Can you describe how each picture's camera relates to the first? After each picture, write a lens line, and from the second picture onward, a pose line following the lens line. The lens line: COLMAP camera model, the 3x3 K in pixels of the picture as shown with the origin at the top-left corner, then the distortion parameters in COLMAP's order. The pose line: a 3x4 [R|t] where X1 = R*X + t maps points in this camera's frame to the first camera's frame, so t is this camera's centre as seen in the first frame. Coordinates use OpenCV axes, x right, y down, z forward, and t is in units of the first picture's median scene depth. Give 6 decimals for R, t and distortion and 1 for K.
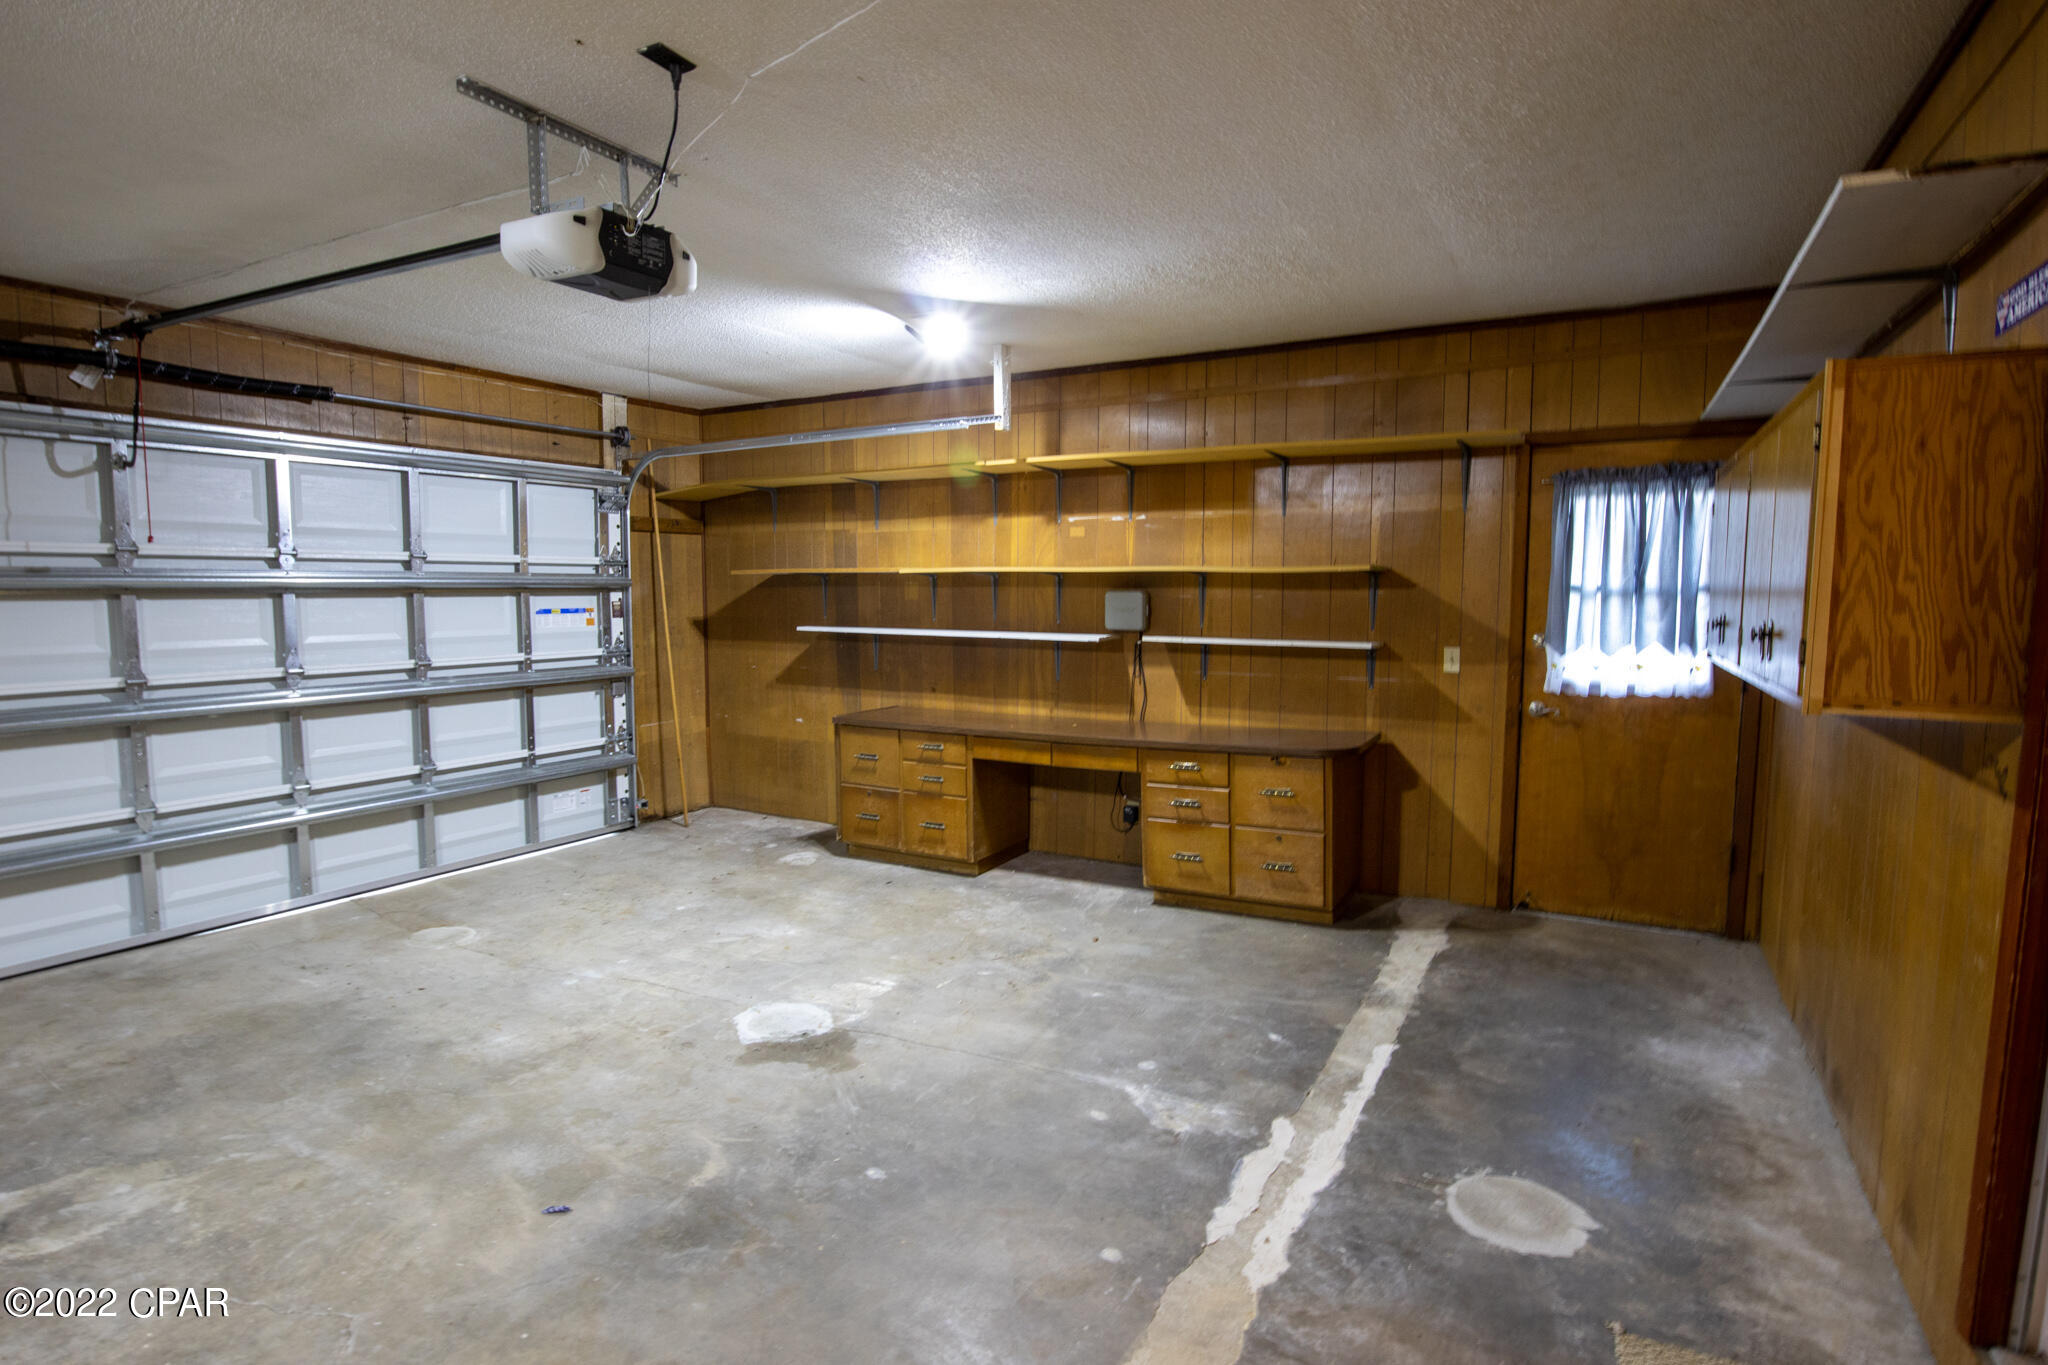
lens RADIAL K [[1101.6, 0, 1022.5], [0, 1101.6, 678.6], [0, 0, 1]] dist [-0.008409, 0.002168]
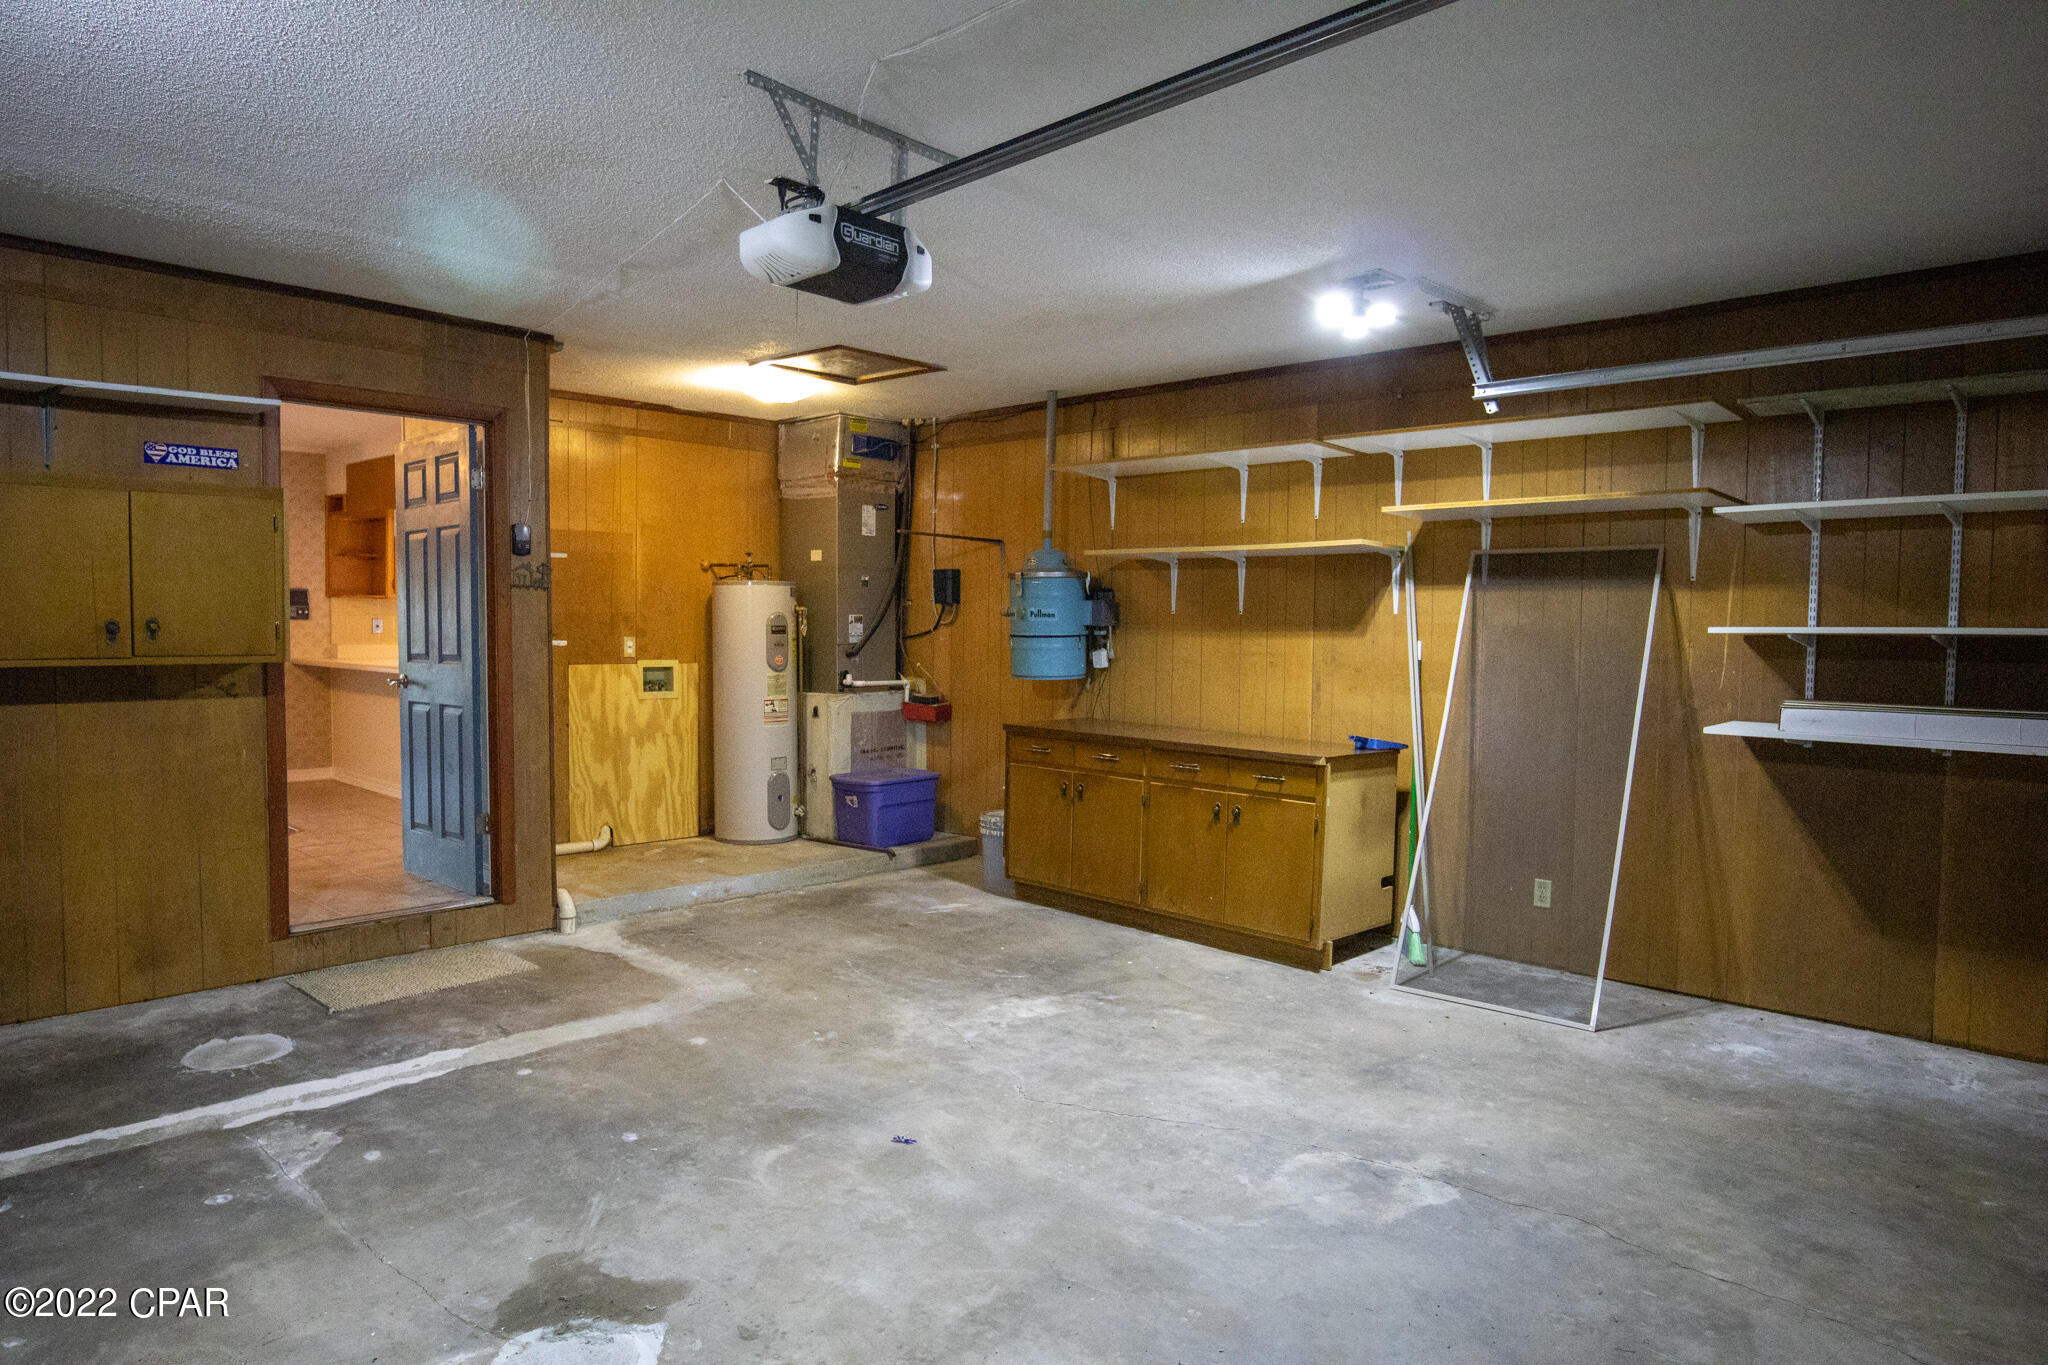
lens RADIAL K [[1325.2, 0, 1021.8], [0, 1325.2, 681.3], [0, 0, 1]] dist [-0.002820, 0.000943]
pose [[-0.974601, -0.016553, 0.223334, -0.795002], [0.011943, 0.992004, 0.125640, -0.158108], [-0.223628, 0.125116, -0.966611, 2.117955]]
